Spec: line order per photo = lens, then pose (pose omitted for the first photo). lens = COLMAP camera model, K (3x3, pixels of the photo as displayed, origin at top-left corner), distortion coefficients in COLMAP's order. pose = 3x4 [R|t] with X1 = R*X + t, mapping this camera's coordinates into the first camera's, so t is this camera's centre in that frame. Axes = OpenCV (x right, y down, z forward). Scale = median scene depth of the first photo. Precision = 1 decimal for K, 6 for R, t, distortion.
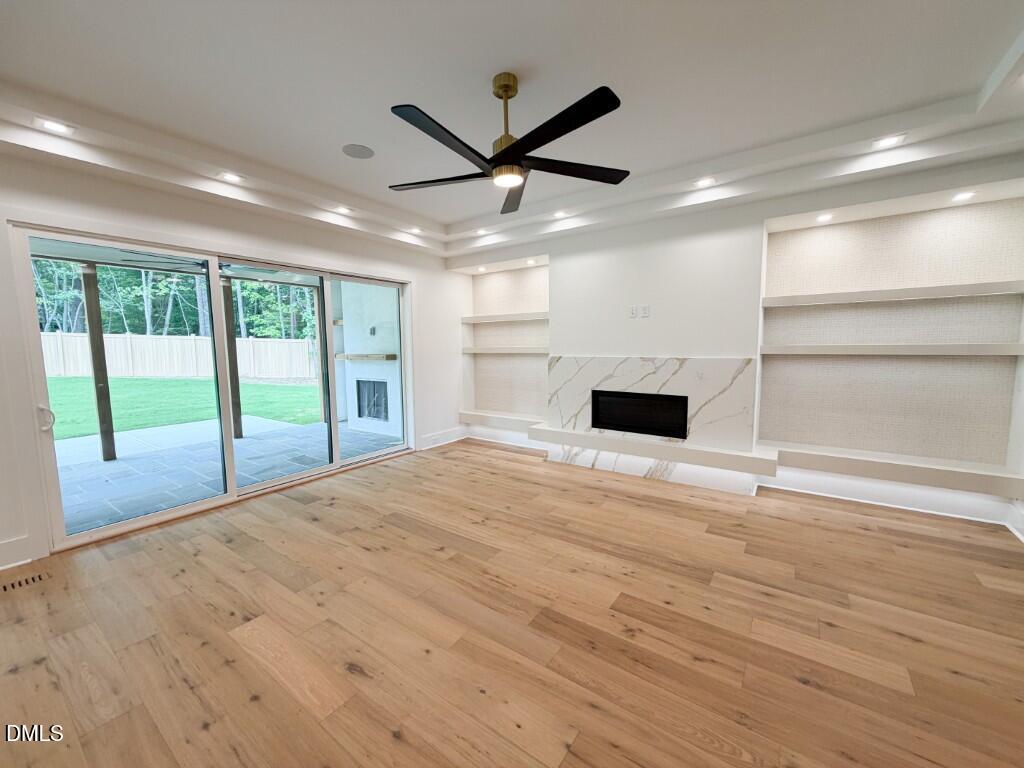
lens RADIAL K [[407.8, 0, 512.1], [0, 407.8, 383.6], [0, 0, 1]] dist [-0.000717, -0.000514]
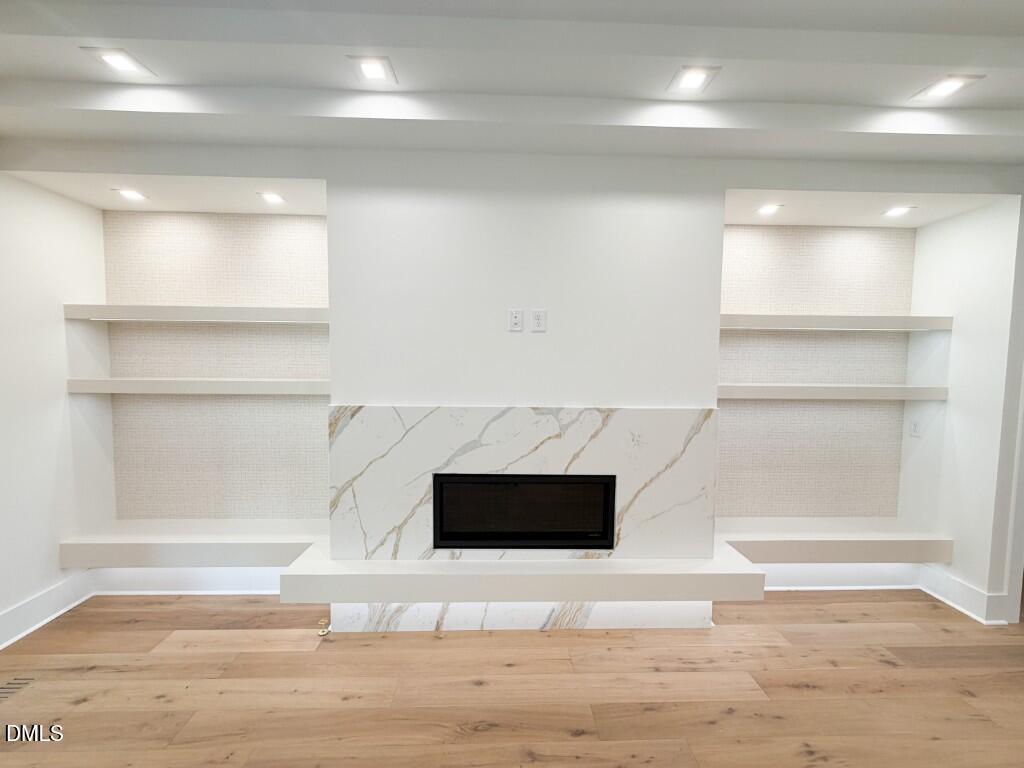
lens RADIAL K [[407.8, 0, 511.3], [0, 407.8, 384.2], [0, 0, 1]] dist [-0.000717, -0.000514]
pose [[0.795758, -0.015793, 0.605409, -0.024905], [0.037347, 0.999037, -0.023029, -0.076697], [-0.604462, 0.040936, 0.795581, 0.547385]]
